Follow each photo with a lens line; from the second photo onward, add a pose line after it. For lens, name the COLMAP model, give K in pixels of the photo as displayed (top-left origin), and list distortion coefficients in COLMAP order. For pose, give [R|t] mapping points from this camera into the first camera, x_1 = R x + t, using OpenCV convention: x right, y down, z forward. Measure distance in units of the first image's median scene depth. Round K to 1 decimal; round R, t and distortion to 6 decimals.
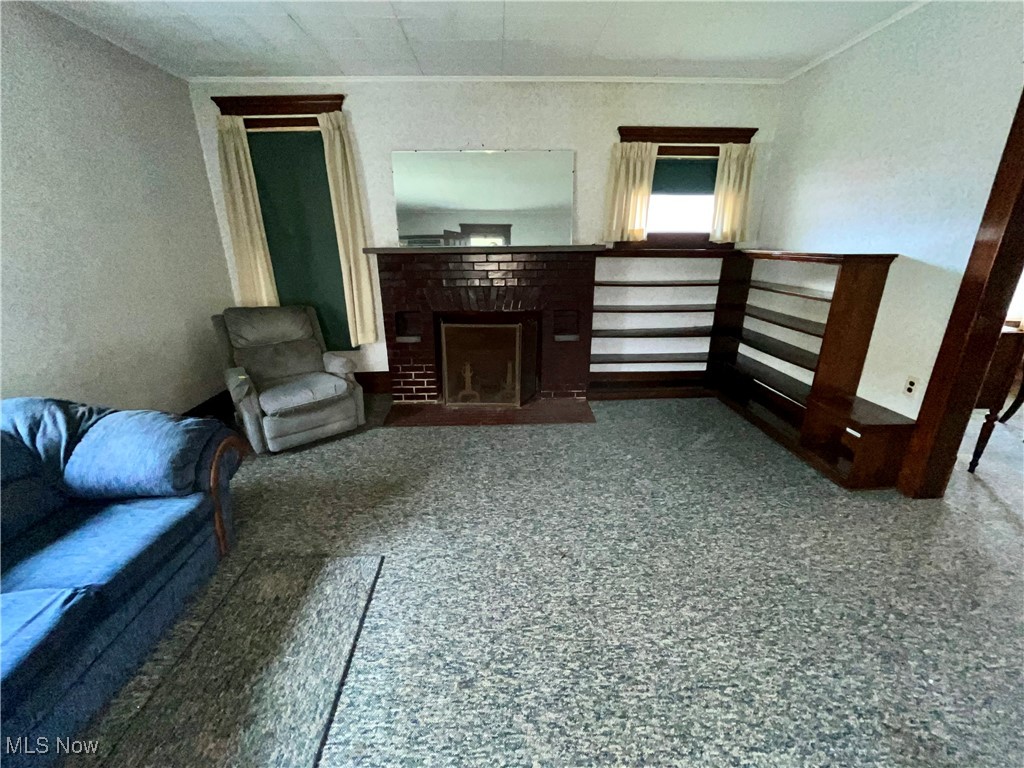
lens RADIAL K [[417.6, 0, 507.6], [0, 417.6, 382.2], [0, 0, 1]] dist [0.002022, 0.000010]
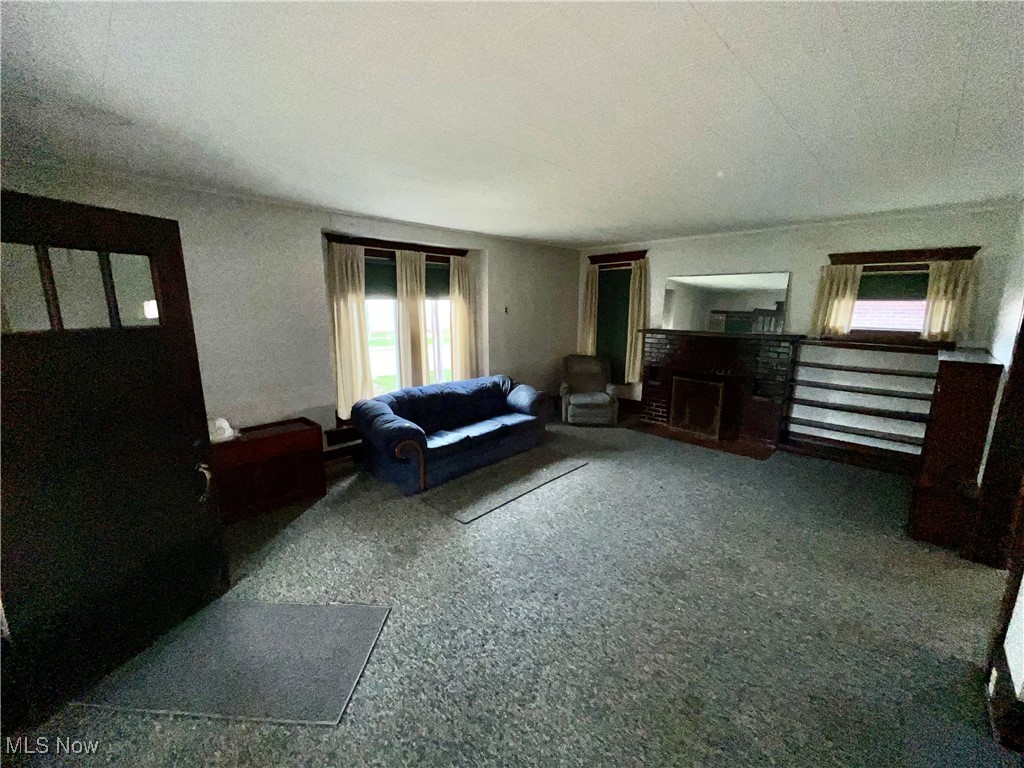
lens RADIAL K [[417.6, 0, 510.4], [0, 417.6, 383.9], [0, 0, 1]] dist [0.002022, 0.000010]
pose [[0.691692, 0.147599, -0.706949, 0.566604], [-0.239189, 0.970465, -0.031411, 0.094632], [0.681433, 0.190821, 0.706567, -0.592974]]
